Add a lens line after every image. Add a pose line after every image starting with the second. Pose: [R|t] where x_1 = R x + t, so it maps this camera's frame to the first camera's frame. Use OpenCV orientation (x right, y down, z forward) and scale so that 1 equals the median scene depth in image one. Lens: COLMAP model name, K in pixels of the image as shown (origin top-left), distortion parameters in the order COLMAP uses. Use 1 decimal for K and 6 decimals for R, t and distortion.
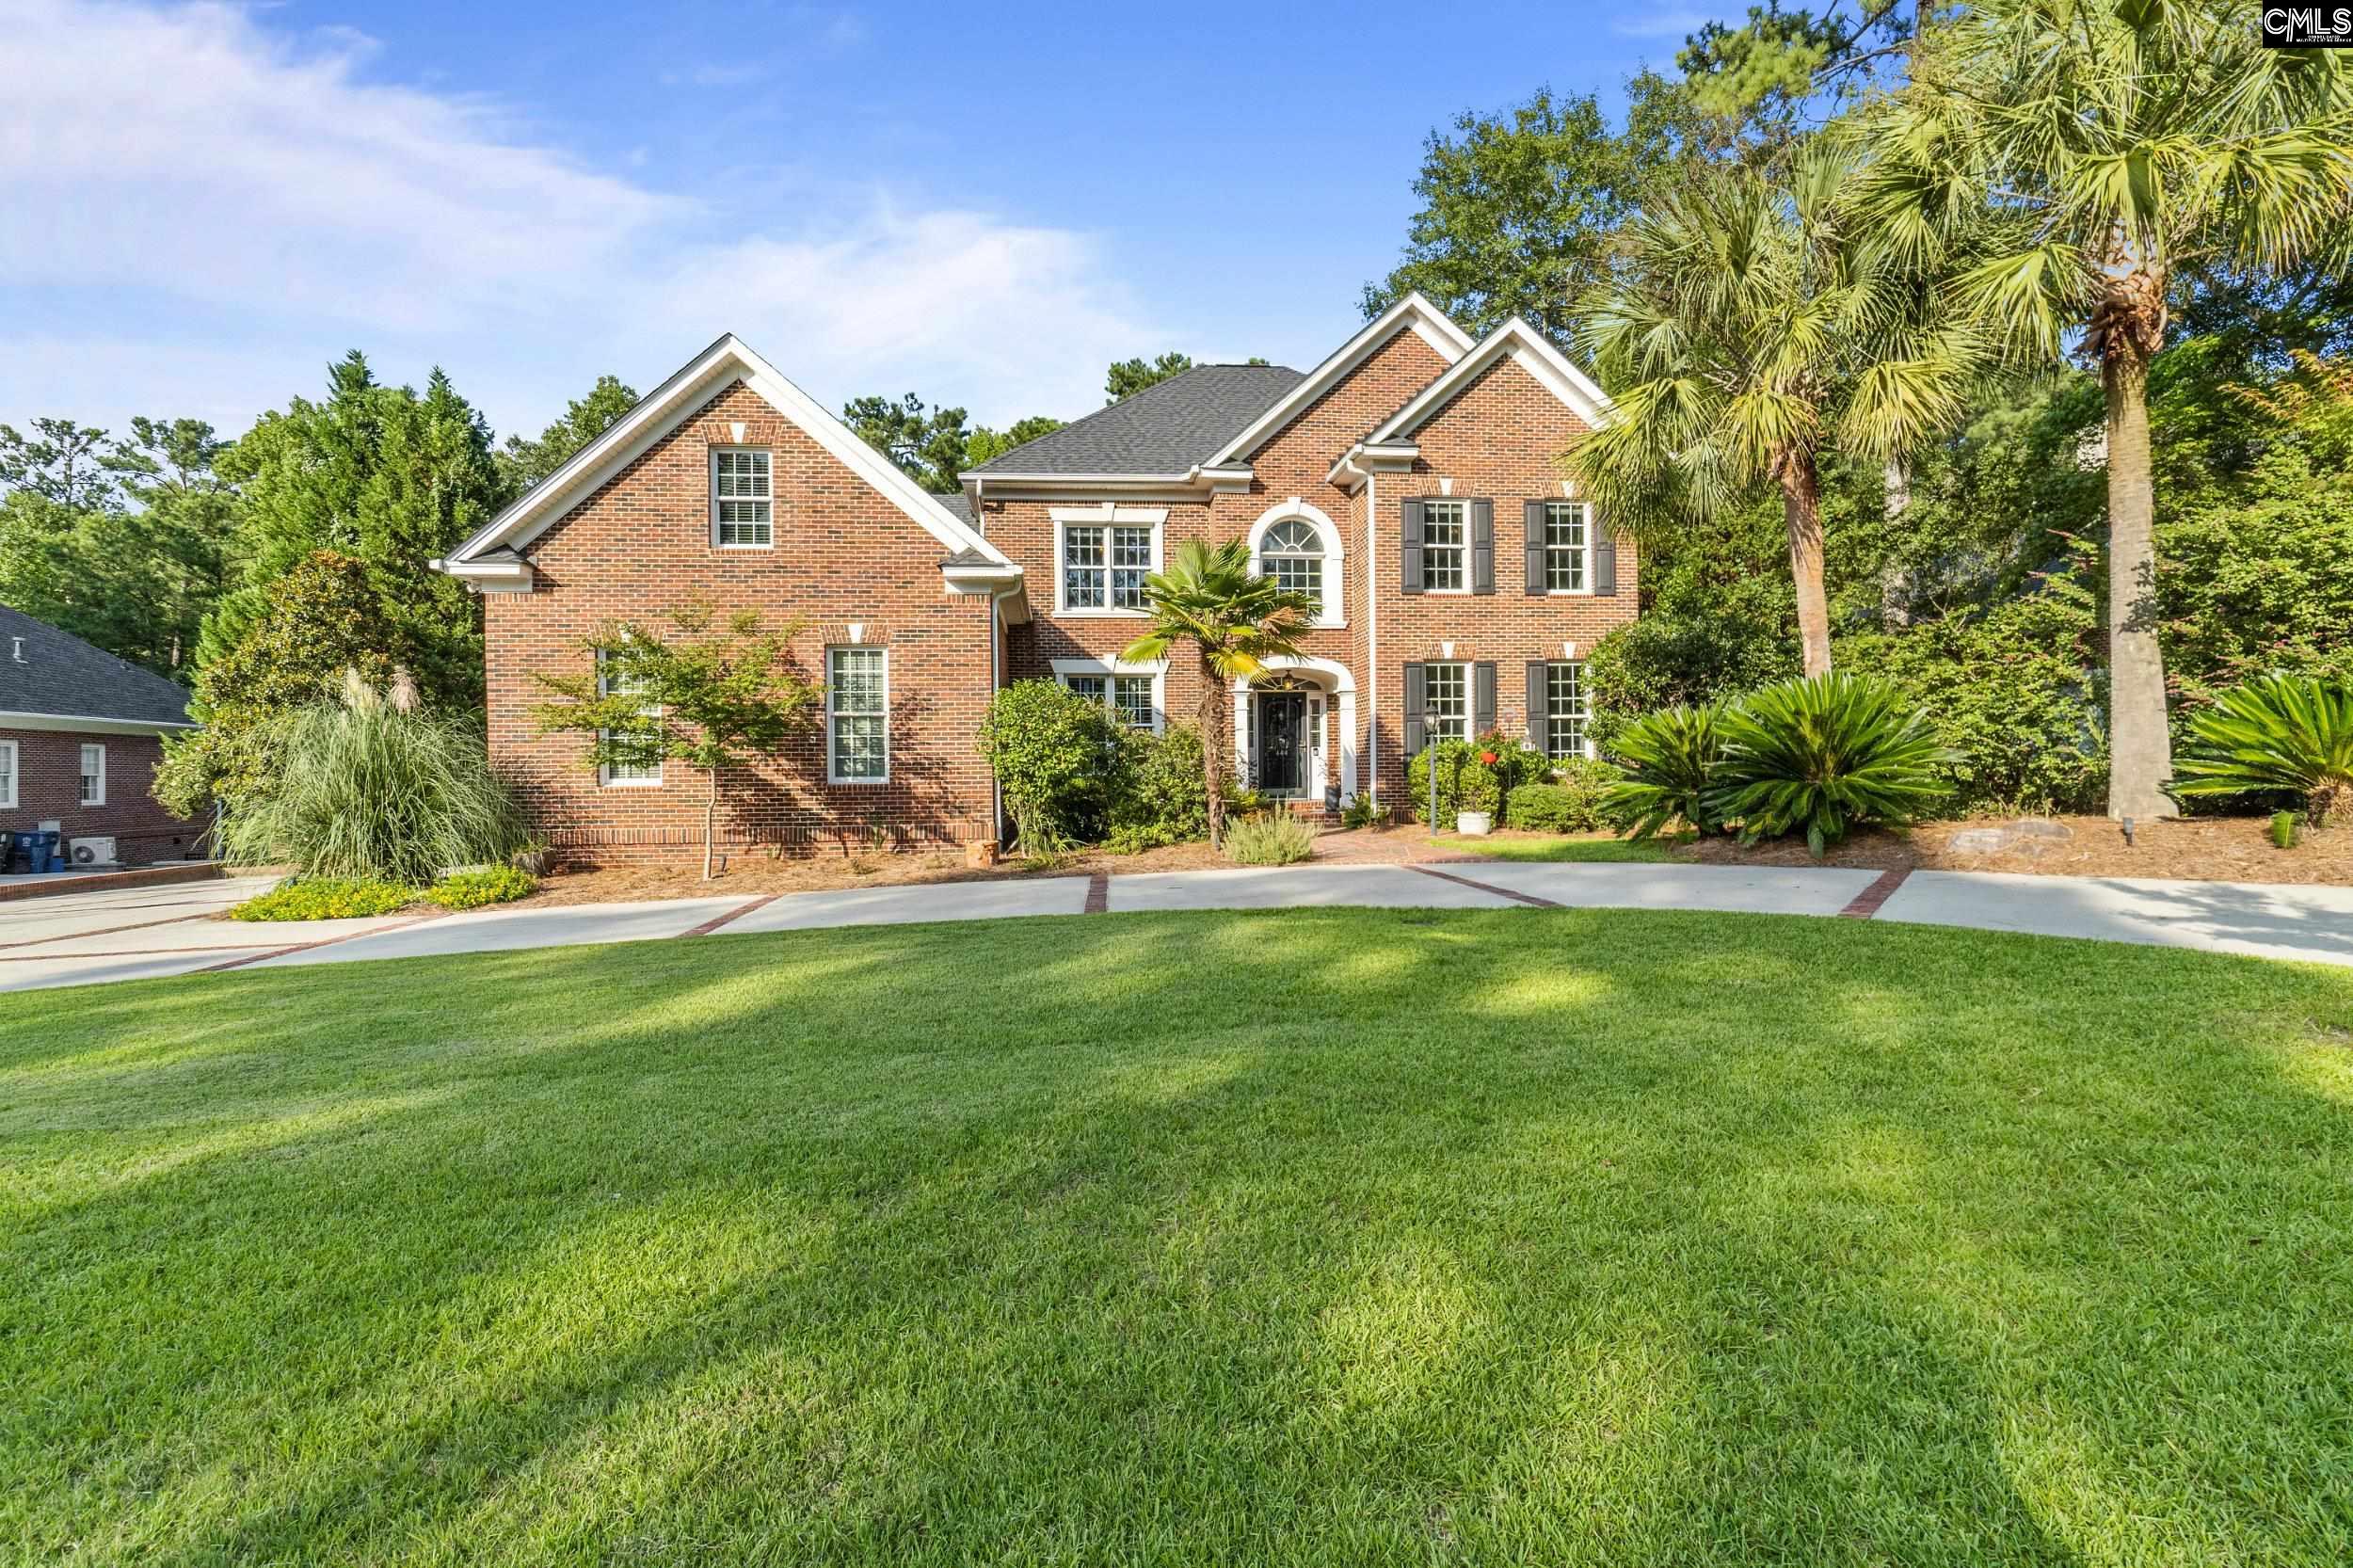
lens RADIAL K [[1023.6, 0, 1177.2], [0, 1023.6, 780.1], [0, 0, 1]] dist [-0.002118, -0.000555]
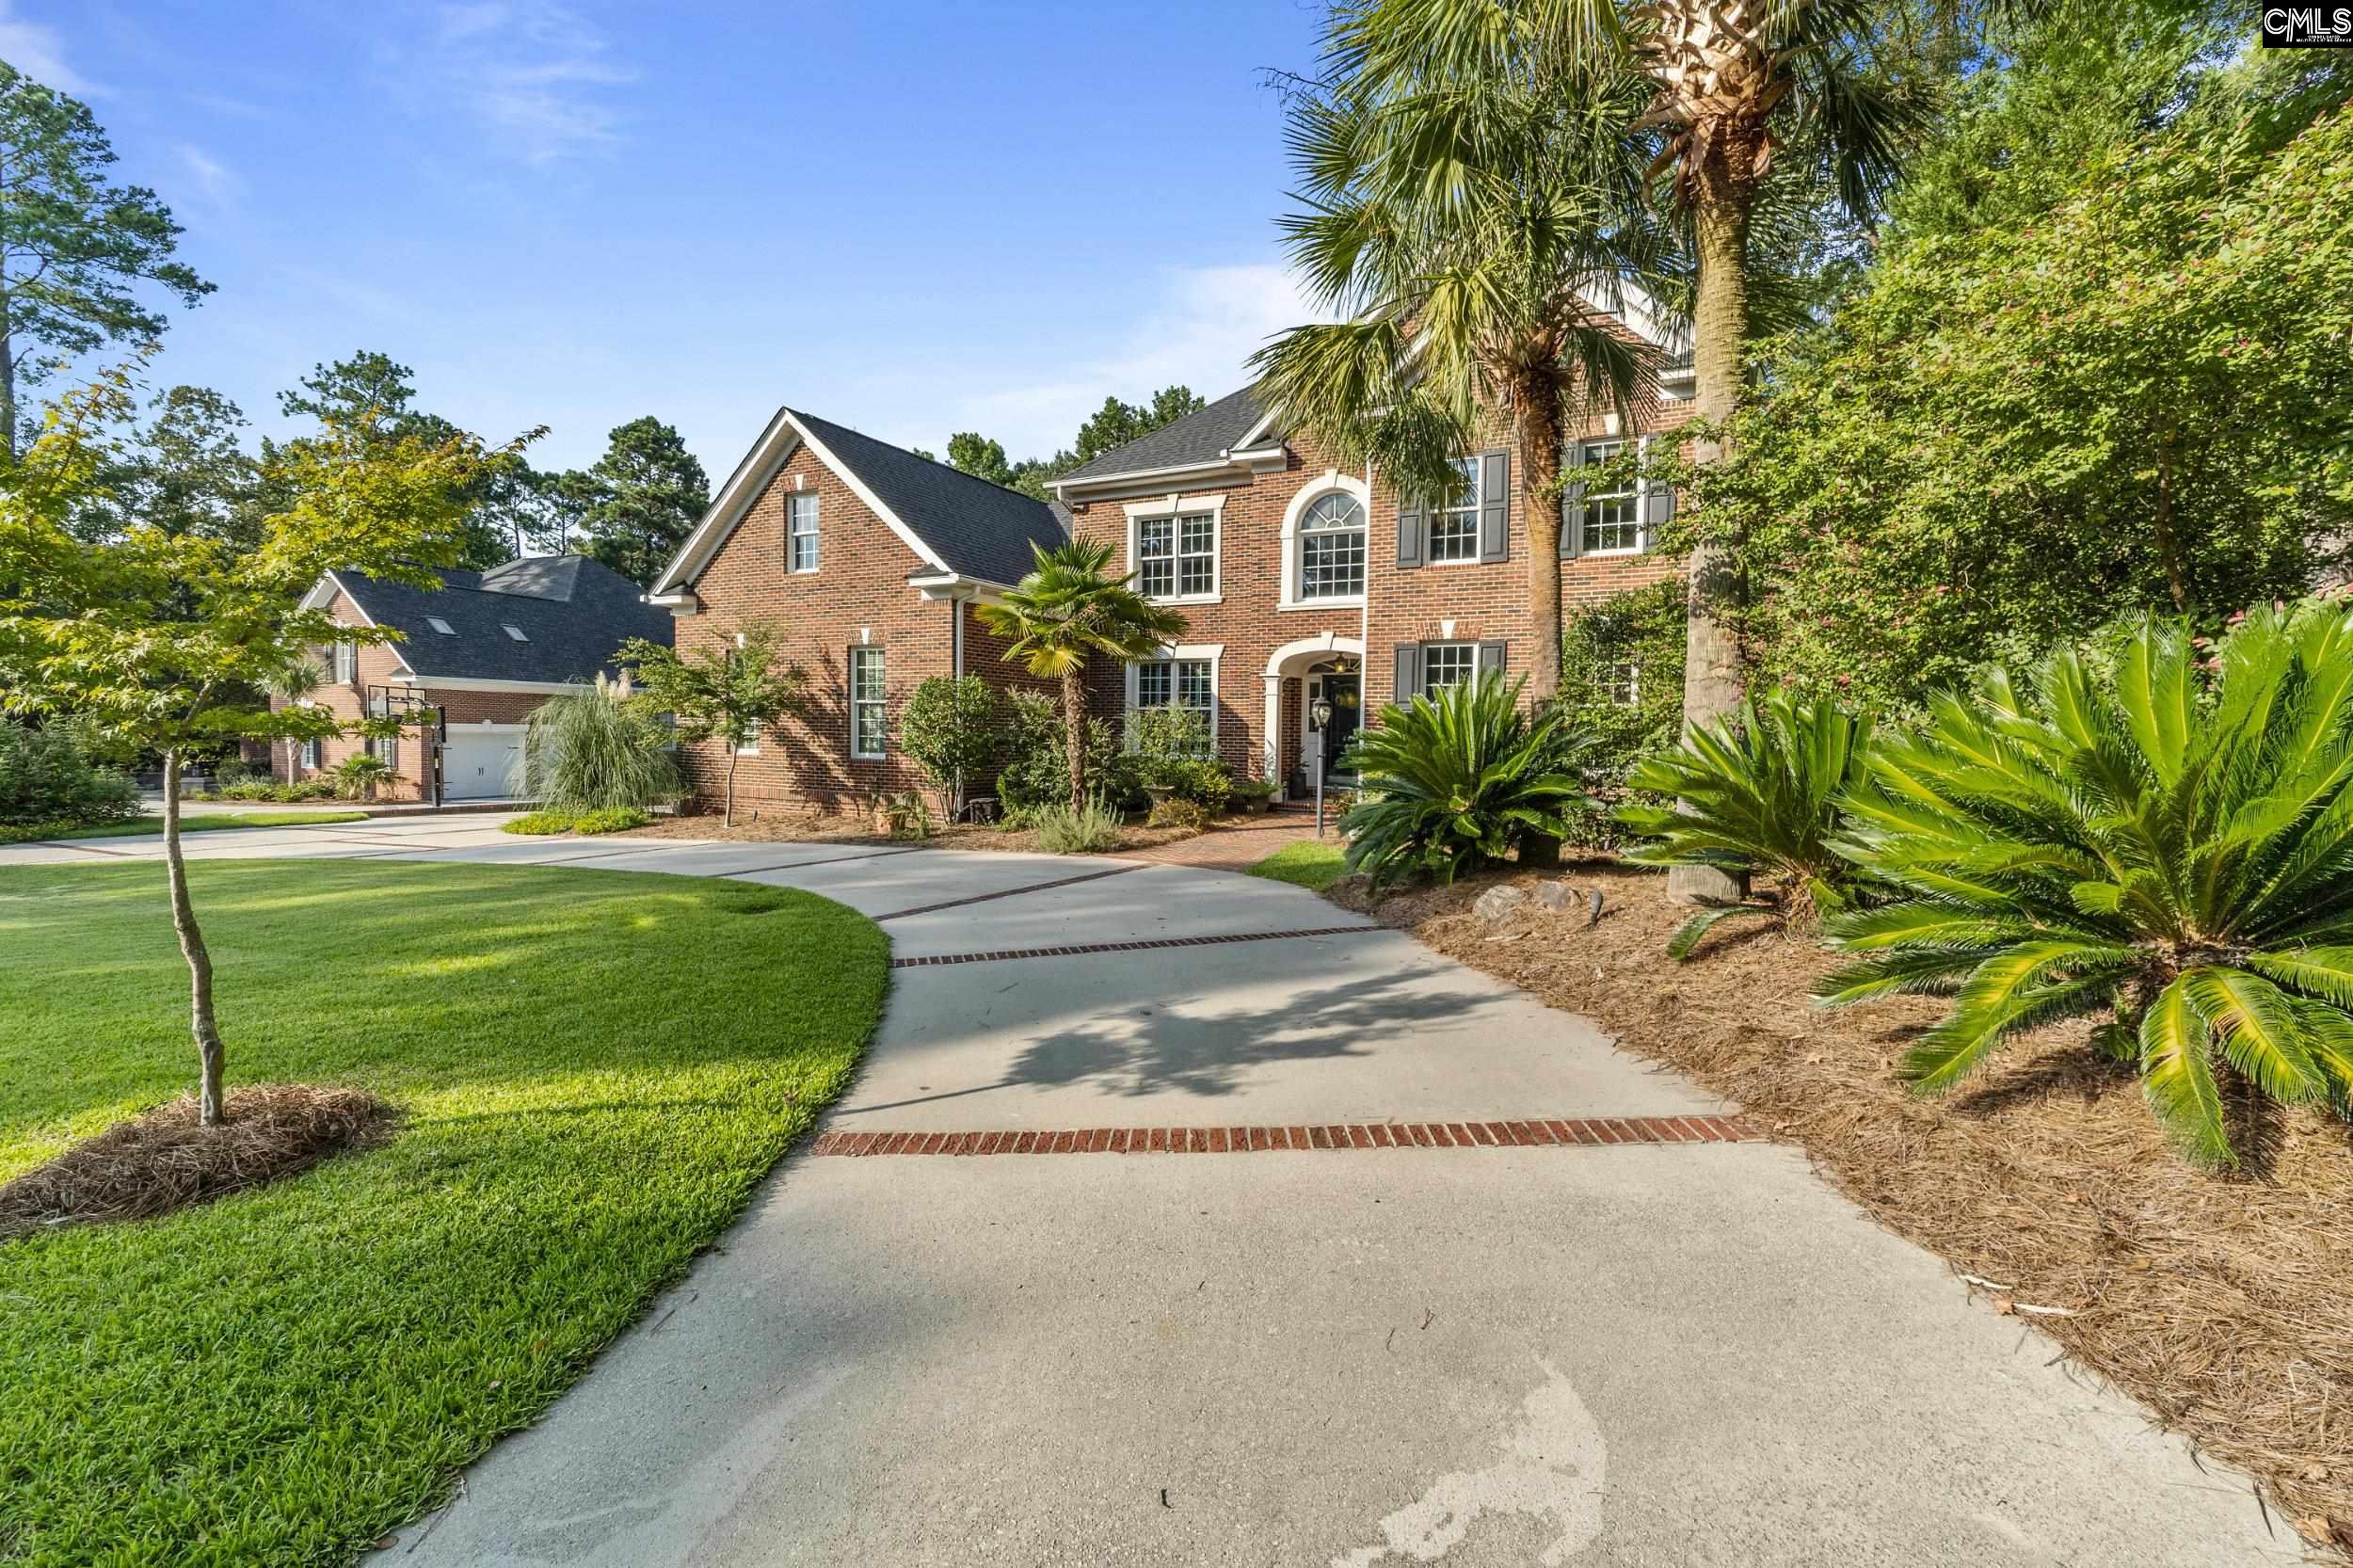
lens RADIAL K [[1023.6, 0, 1174.8], [0, 1023.6, 783.4], [0, 0, 1]] dist [-0.002118, -0.000555]
pose [[0.842943, 0.050073, -0.535668, 0.540816], [-0.029164, 0.998448, 0.047440, -0.029134], [0.537212, -0.024367, 0.843095, 0.127137]]
